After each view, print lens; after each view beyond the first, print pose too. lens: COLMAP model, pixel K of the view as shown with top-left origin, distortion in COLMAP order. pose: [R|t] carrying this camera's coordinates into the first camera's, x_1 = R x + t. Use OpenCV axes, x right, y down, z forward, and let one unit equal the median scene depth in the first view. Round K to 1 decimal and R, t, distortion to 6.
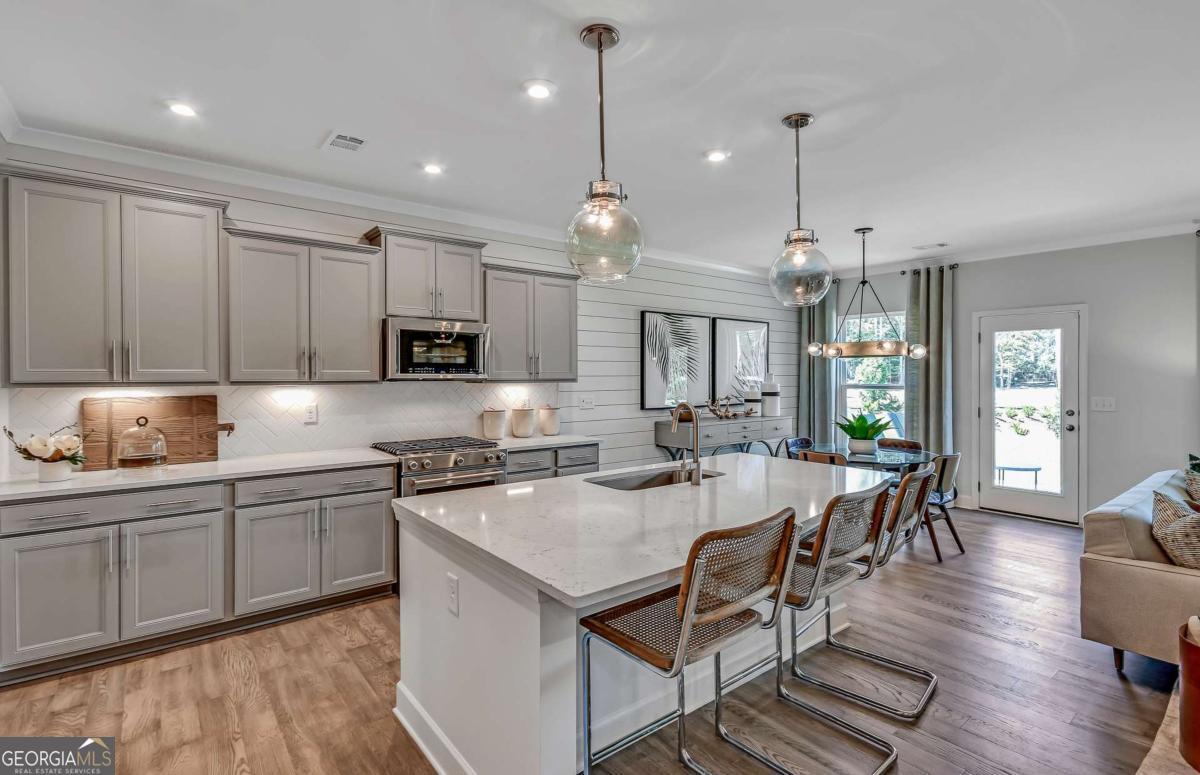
lens RADIAL K [[559.9, 0, 600.0], [0, 559.9, 387.5], [0, 0, 1]] dist [-0.002223, -0.000698]
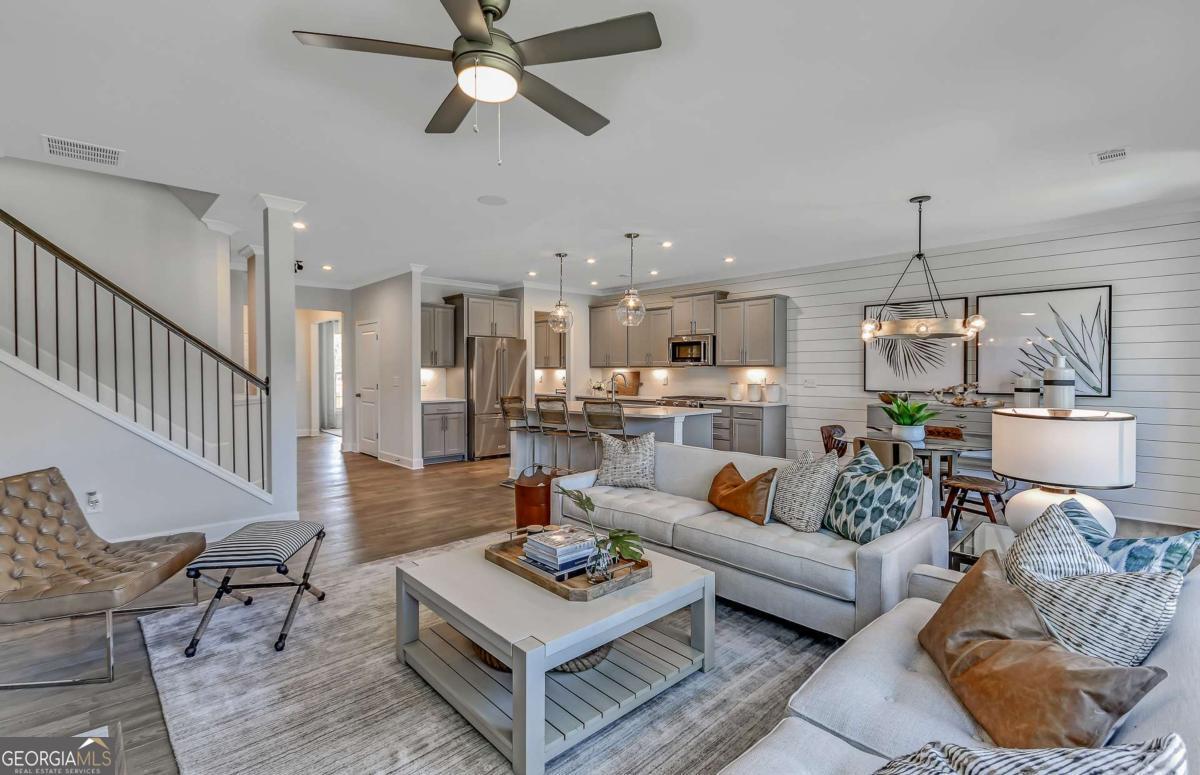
lens RADIAL K [[543.0, 0, 600.0], [0, 543.0, 387.5], [0, 0, 1]] dist [-0.000741, -0.000066]
pose [[0.075153, 0.024651, -0.996867, 1.700433], [-0.028245, 0.999346, 0.022583, 0.032061], [0.996772, 0.026460, 0.075800, 0.545092]]
